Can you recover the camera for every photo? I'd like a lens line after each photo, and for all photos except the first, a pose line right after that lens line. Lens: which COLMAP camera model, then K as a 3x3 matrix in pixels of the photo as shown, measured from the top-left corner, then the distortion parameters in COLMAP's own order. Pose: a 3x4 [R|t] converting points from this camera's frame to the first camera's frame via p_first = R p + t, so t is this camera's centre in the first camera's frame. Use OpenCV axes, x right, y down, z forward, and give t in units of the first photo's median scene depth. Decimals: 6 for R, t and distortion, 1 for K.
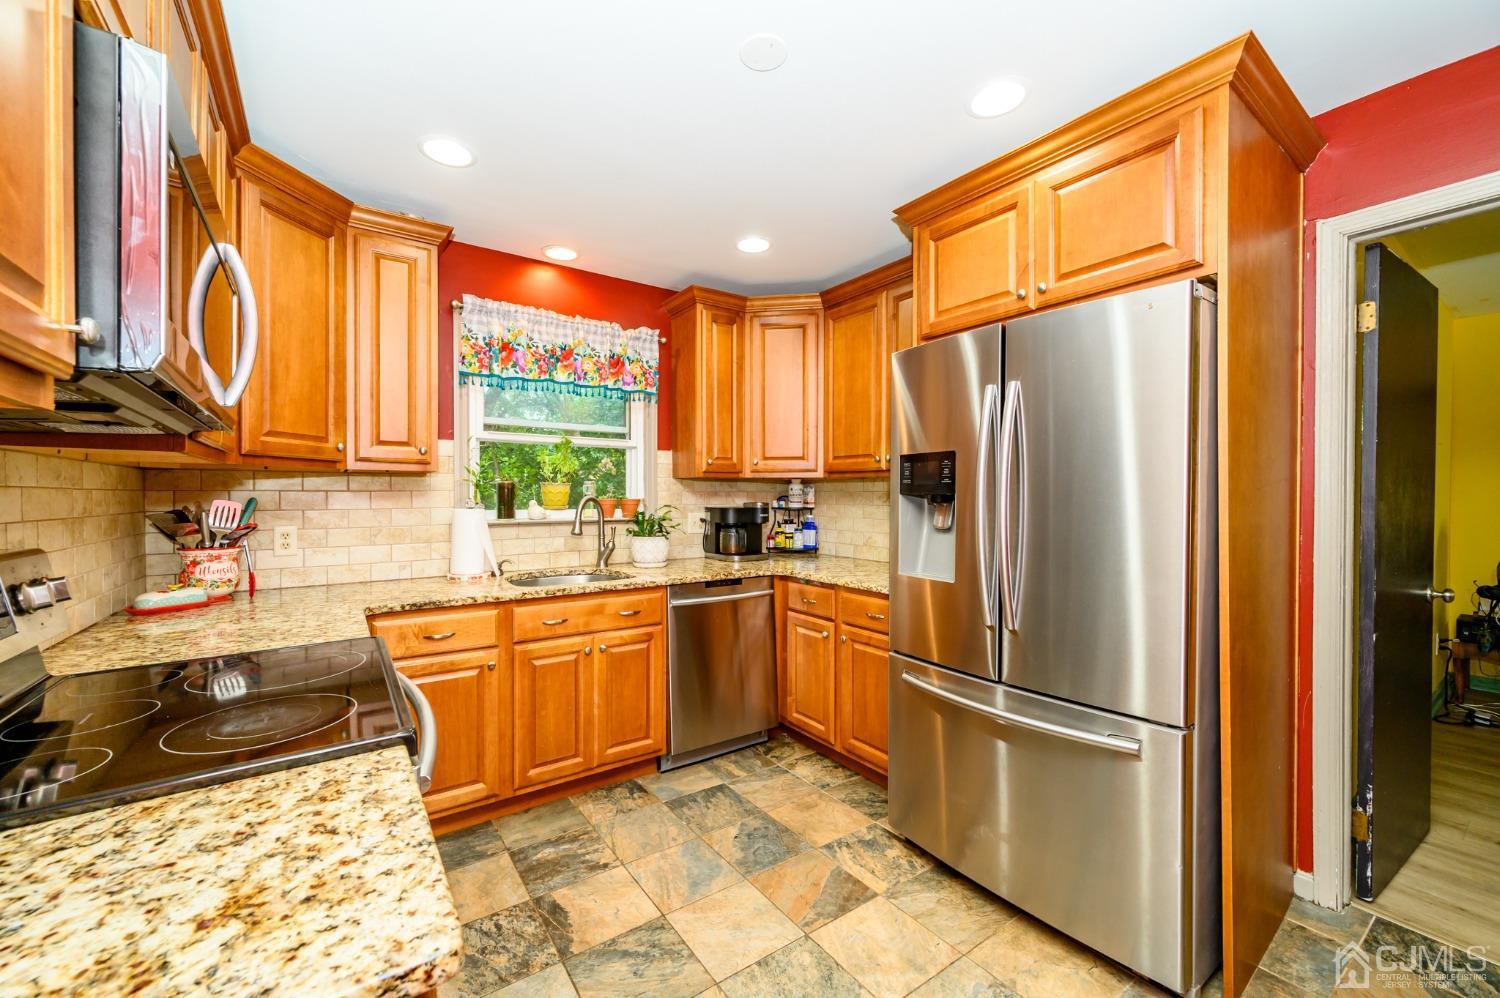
lens RADIAL K [[589.0, 0, 743.6], [0, 589.0, 499.0], [0, 0, 1]] dist [0.001248, 0.000340]
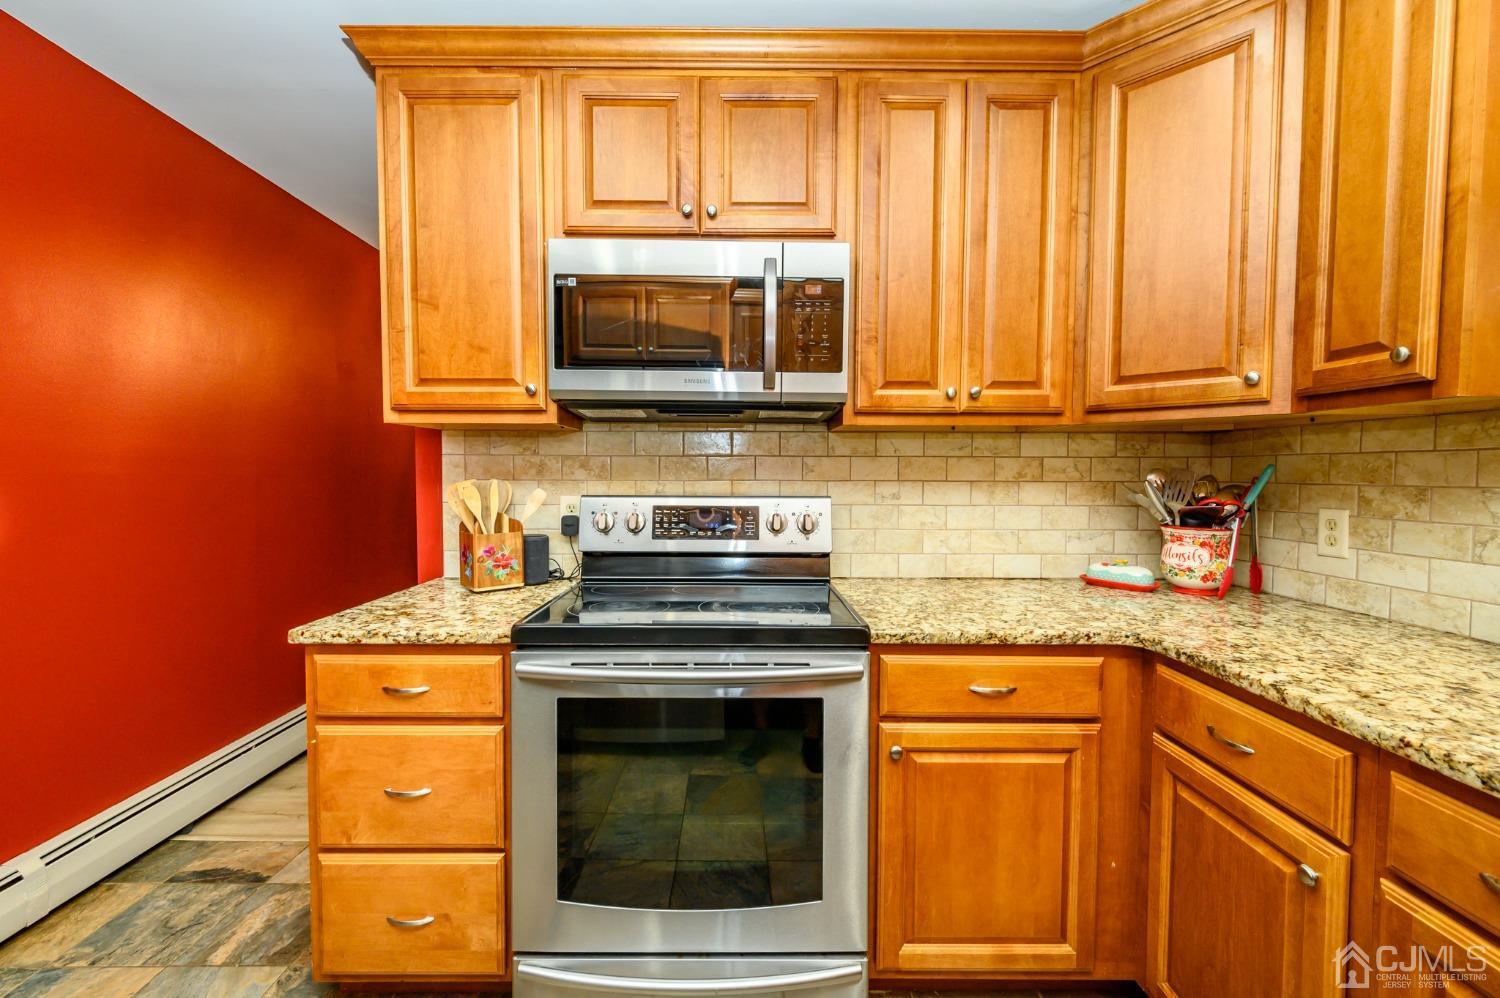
lens RADIAL K [[607.8, 0, 744.1], [0, 607.8, 494.3], [0, 0, 1]] dist [0.000817, -0.000009]
pose [[-0.566172, 0.029139, -0.823772, 0.103282], [-0.007820, 0.999140, 0.040716, 0.007265], [0.824250, 0.029494, -0.565457, 0.766136]]
